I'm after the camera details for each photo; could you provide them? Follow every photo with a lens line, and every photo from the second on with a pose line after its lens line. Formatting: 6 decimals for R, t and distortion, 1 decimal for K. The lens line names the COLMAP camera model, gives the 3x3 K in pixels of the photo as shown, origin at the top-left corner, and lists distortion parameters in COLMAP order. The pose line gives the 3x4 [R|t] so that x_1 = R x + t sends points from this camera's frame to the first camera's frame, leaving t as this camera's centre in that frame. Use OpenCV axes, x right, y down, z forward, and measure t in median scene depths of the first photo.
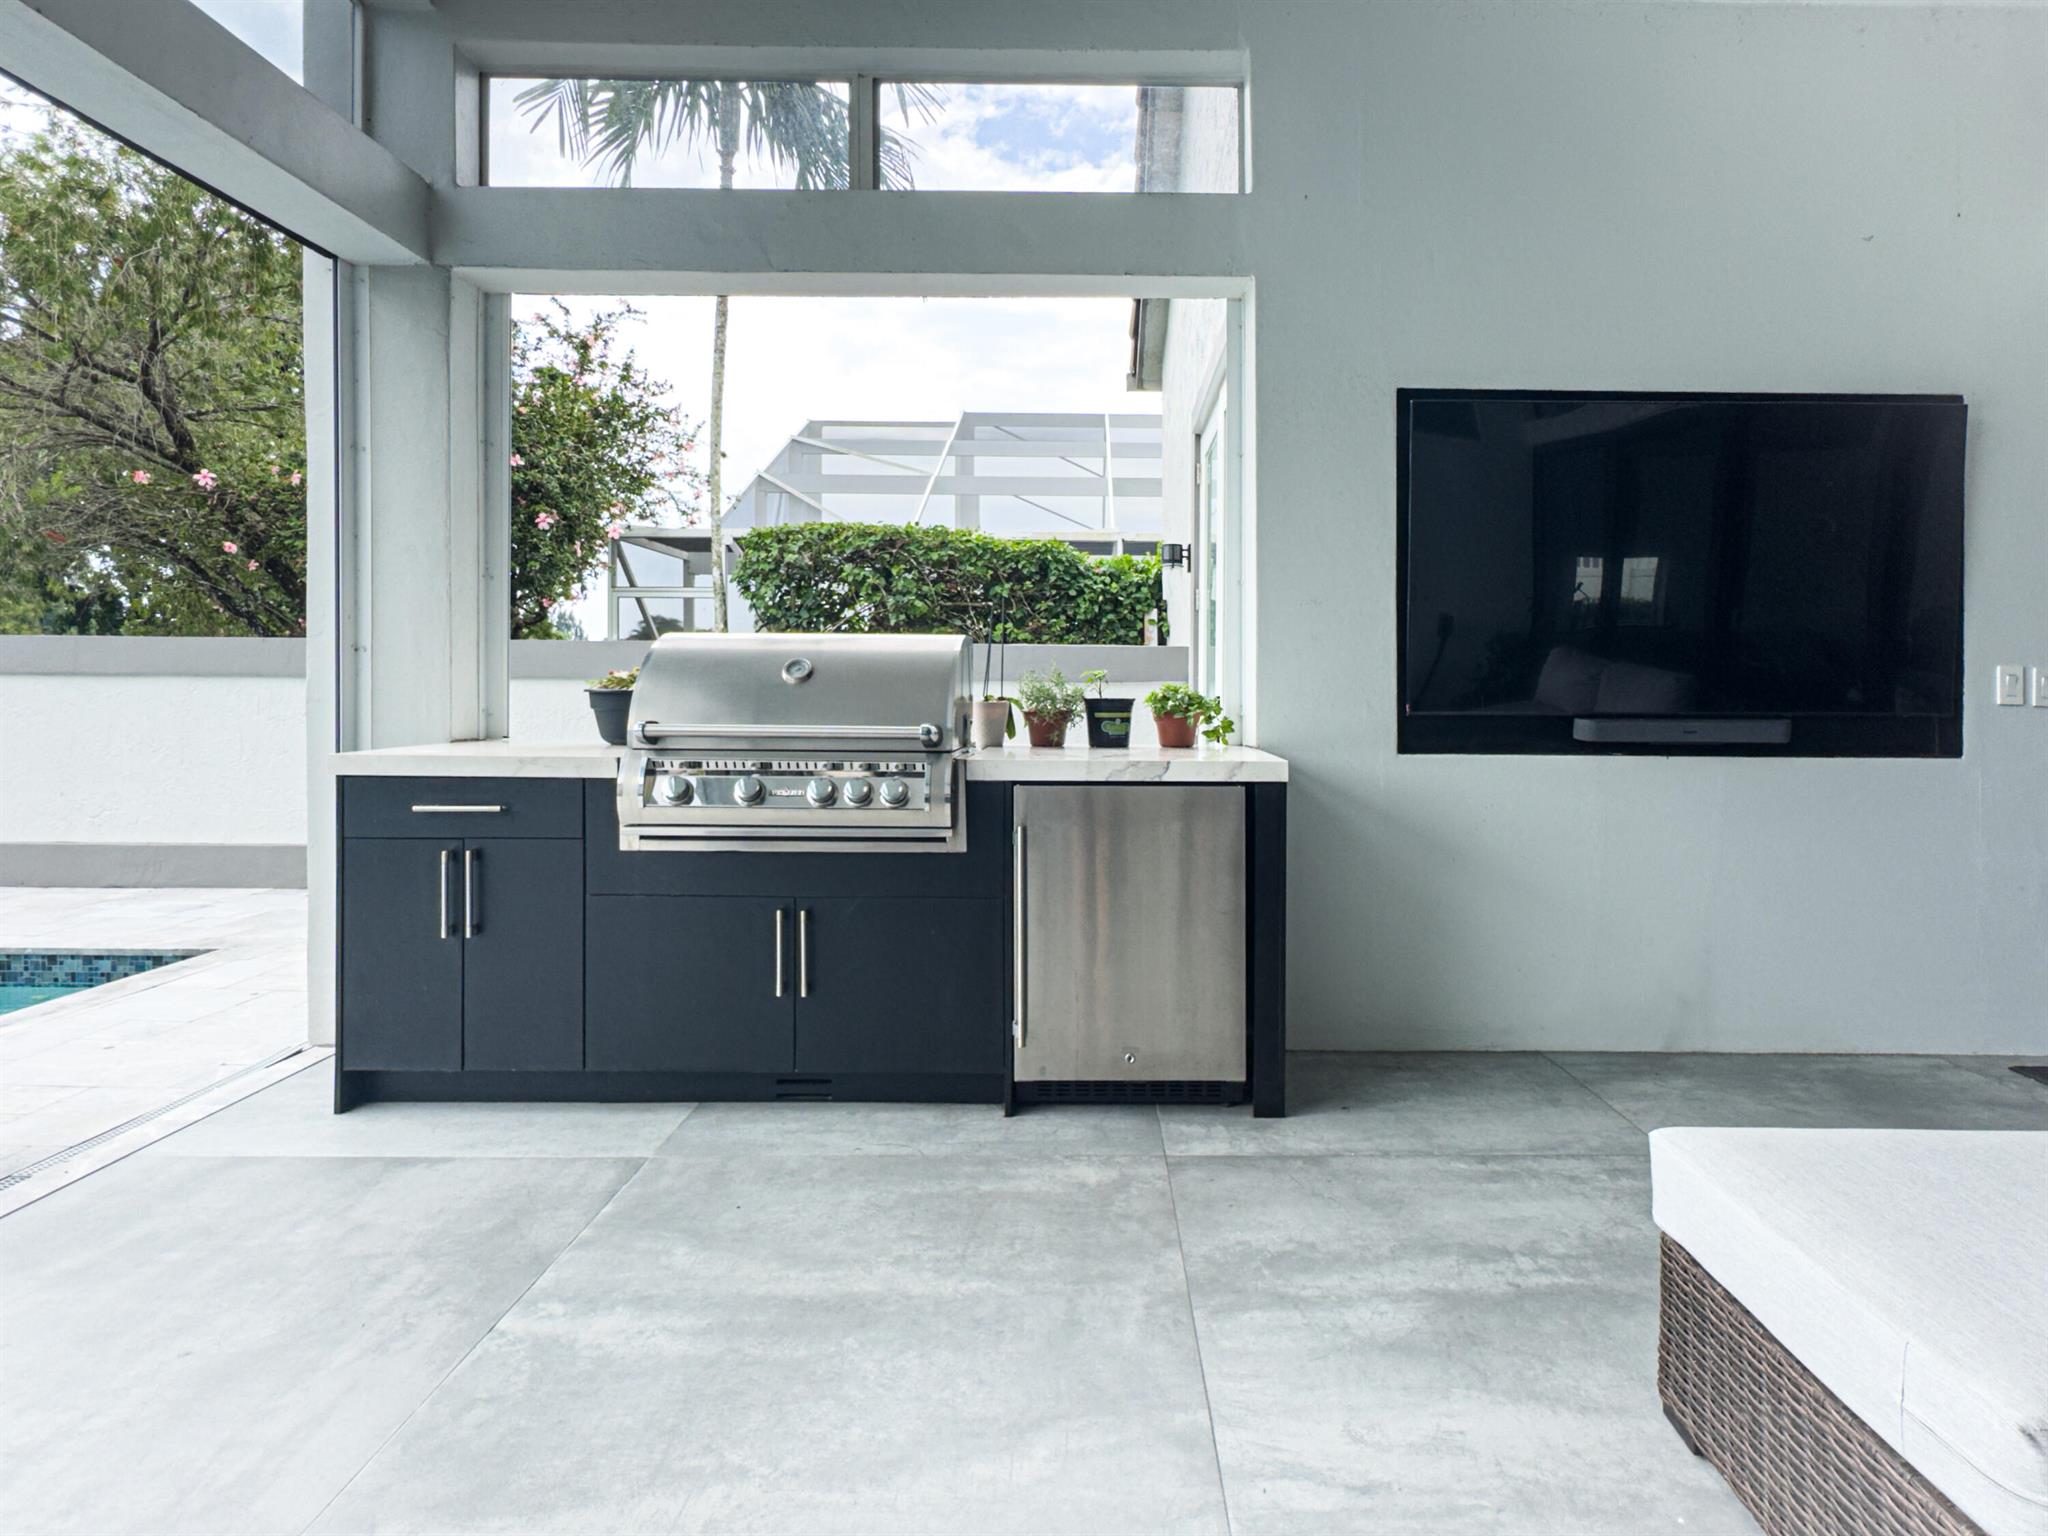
lens RADIAL K [[1123.5, 0, 1075.3], [0, 1123.5, 689.1], [0, 0, 1]] dist [0.000304, -0.000181]
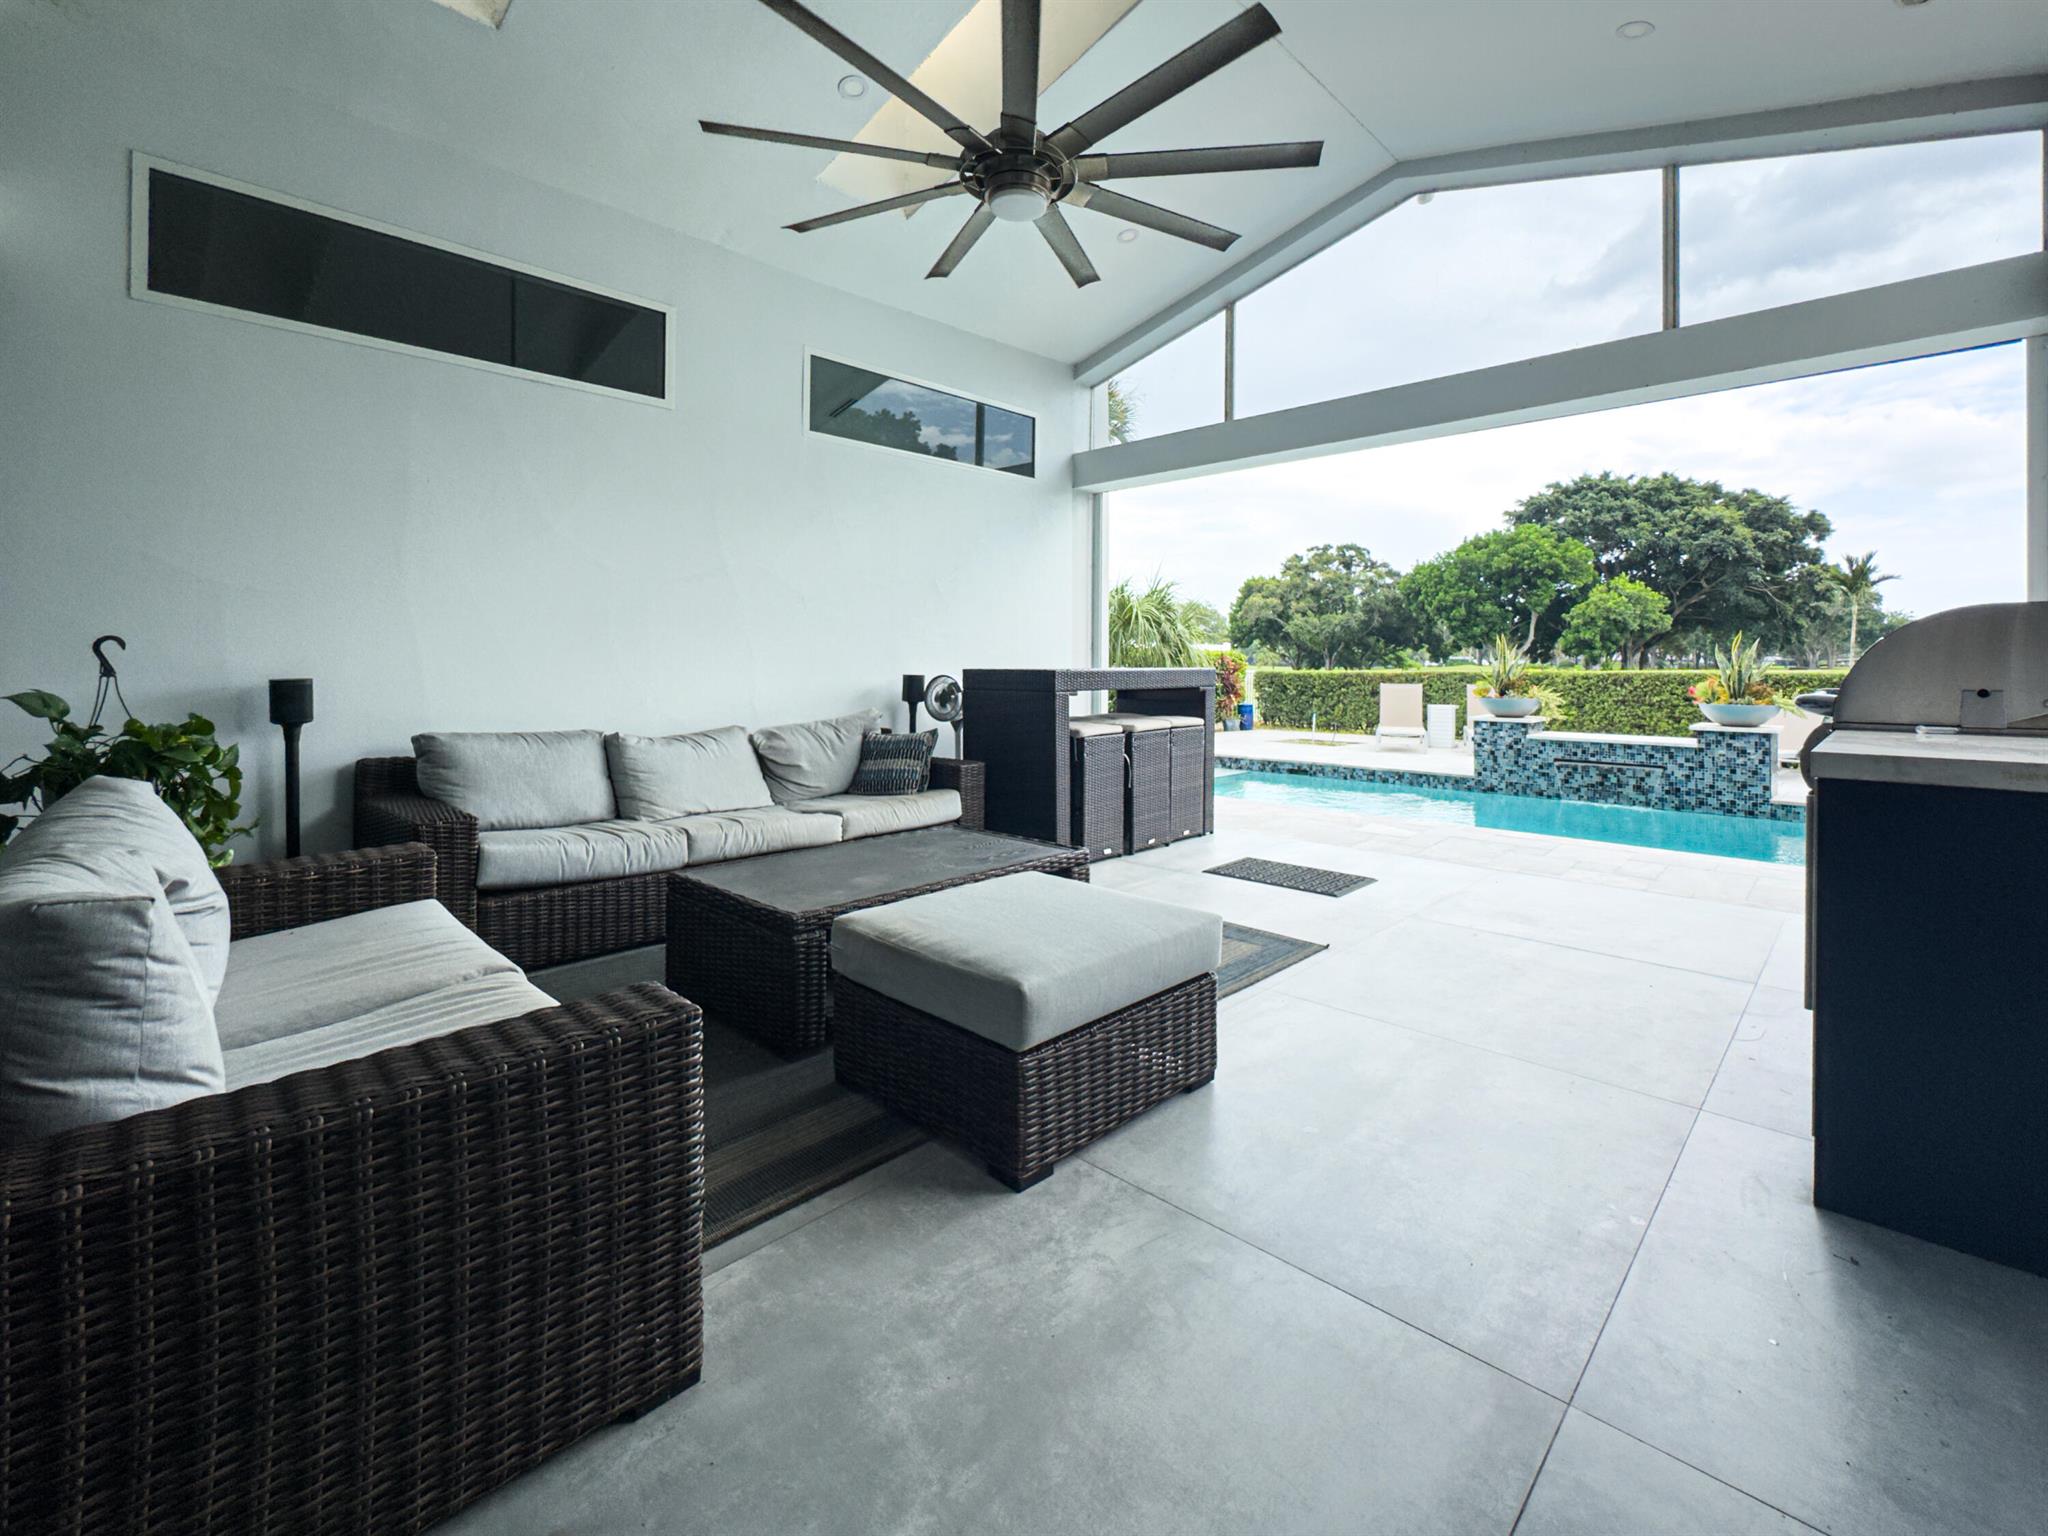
lens RADIAL K [[881.3, 0, 1063.2], [0, 881.3, 665.2], [0, 0, 1]] dist [-0.001731, -0.000054]
pose [[-0.677630, -0.006624, -0.735373, 0.935406], [-0.011469, 0.999933, 0.001562, 0.008598], [0.735314, 0.009492, -0.677661, 0.969697]]
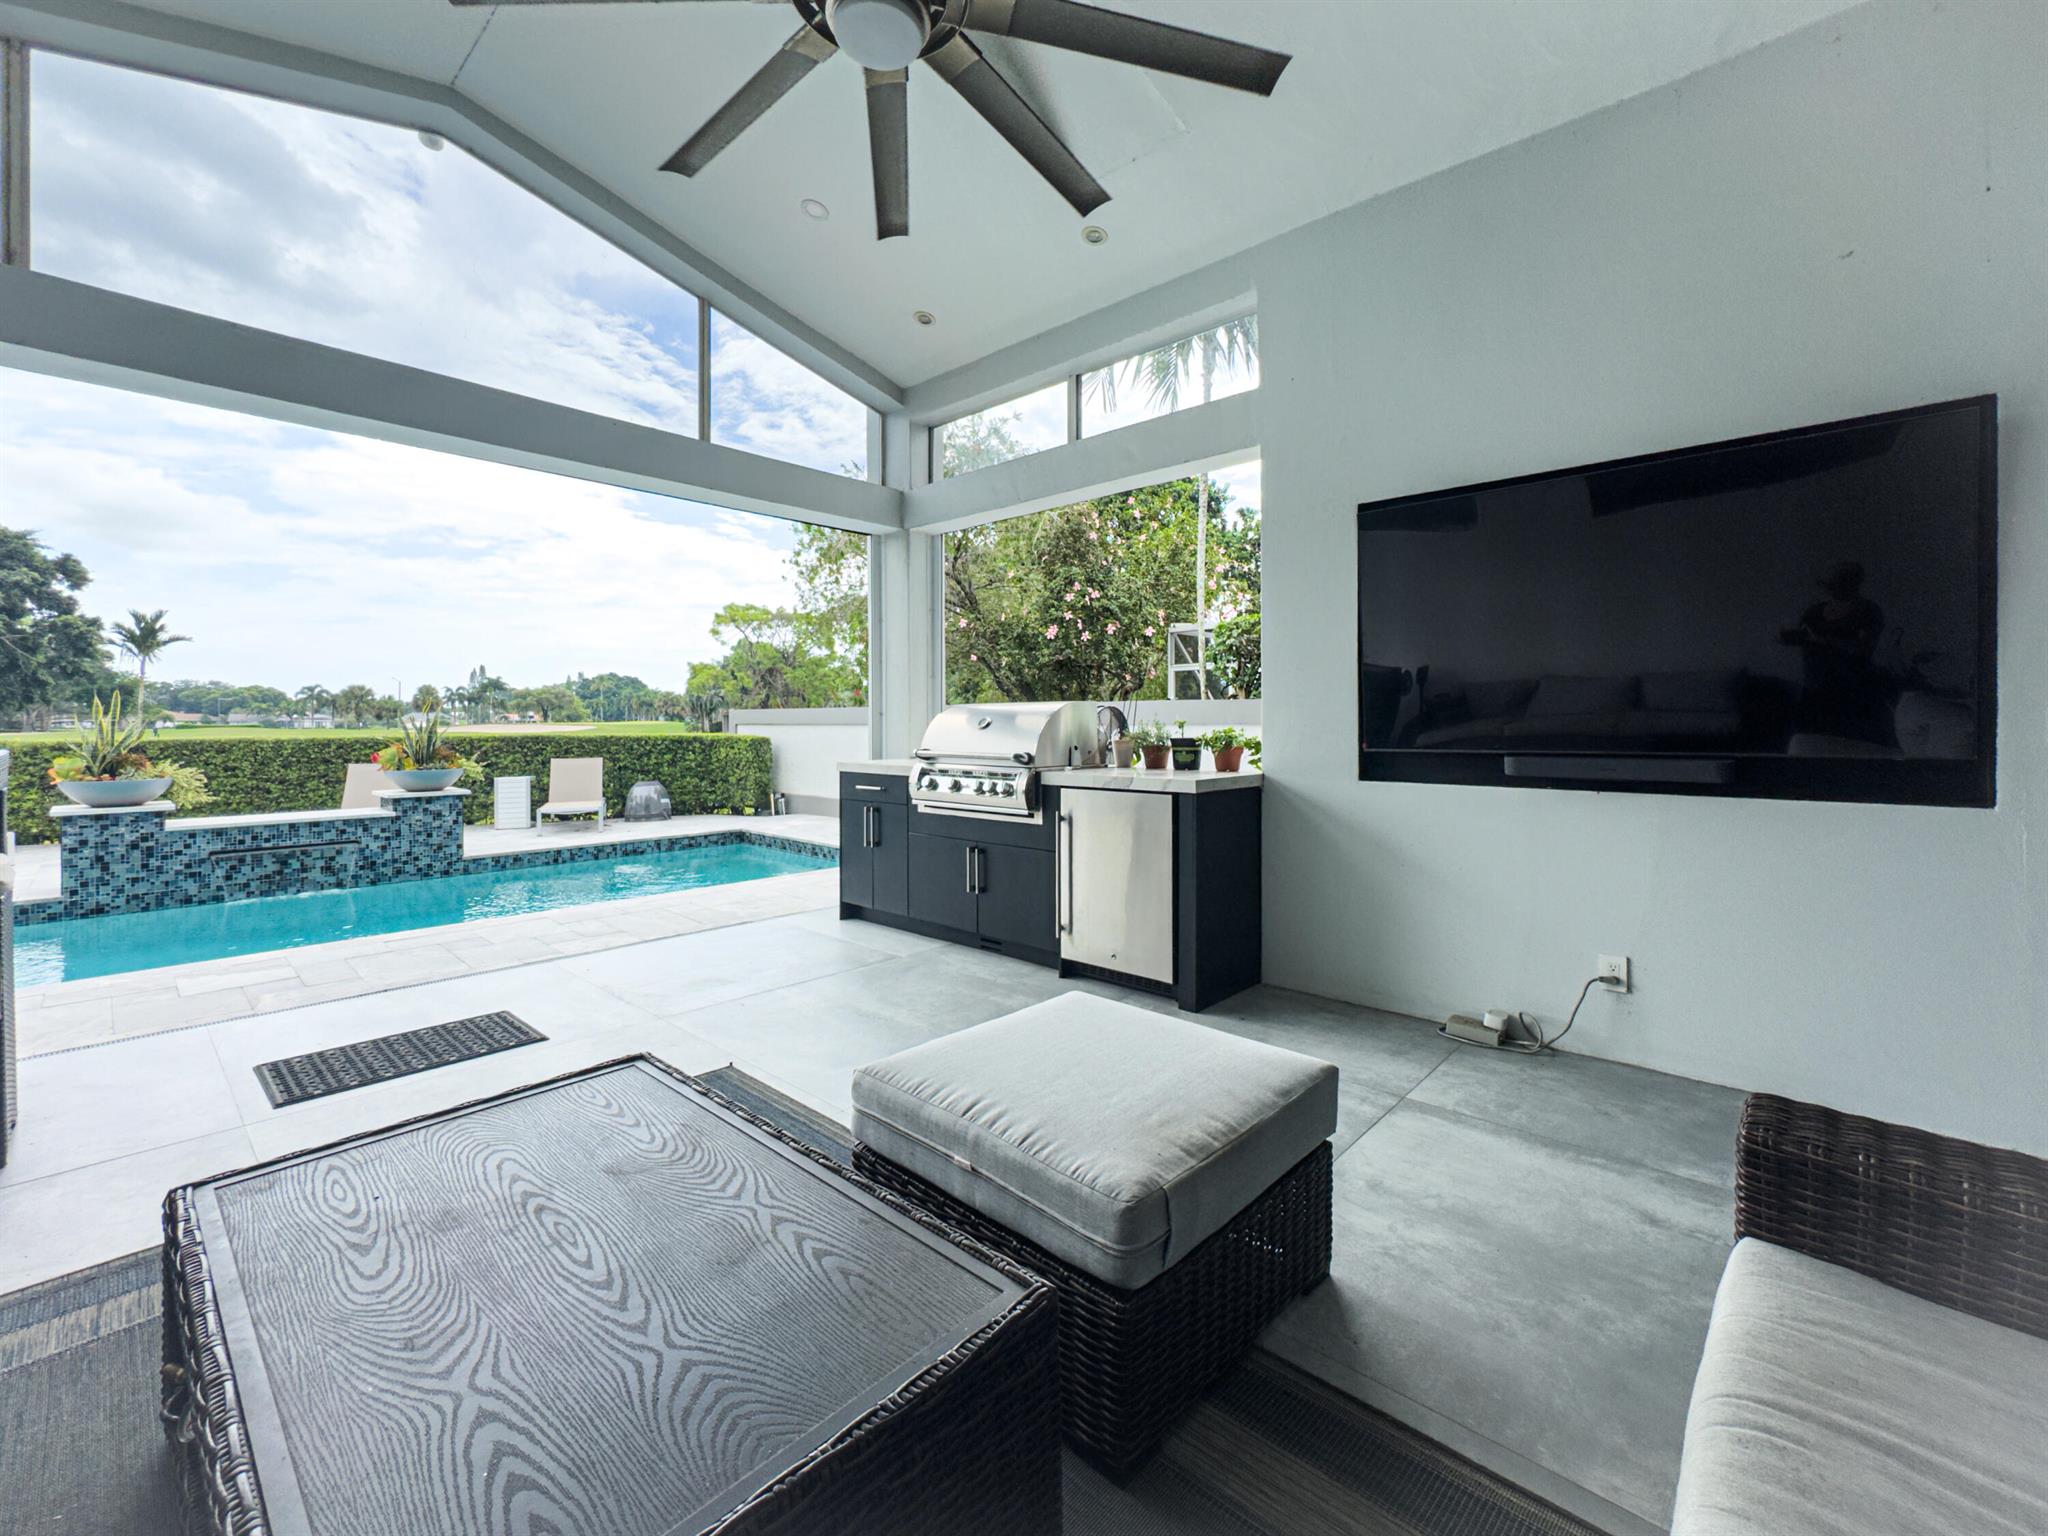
lens RADIAL K [[852.8, 0, 1038.3], [0, 852.8, 728.7], [0, 0, 1]] dist [-0.000515, 0.000021]
pose [[0.731234, -0.005221, -0.682106, 0.771224], [0.003815, 0.999986, -0.003565, -0.001118], [0.682116, 0.000004, 0.731244, 0.008517]]
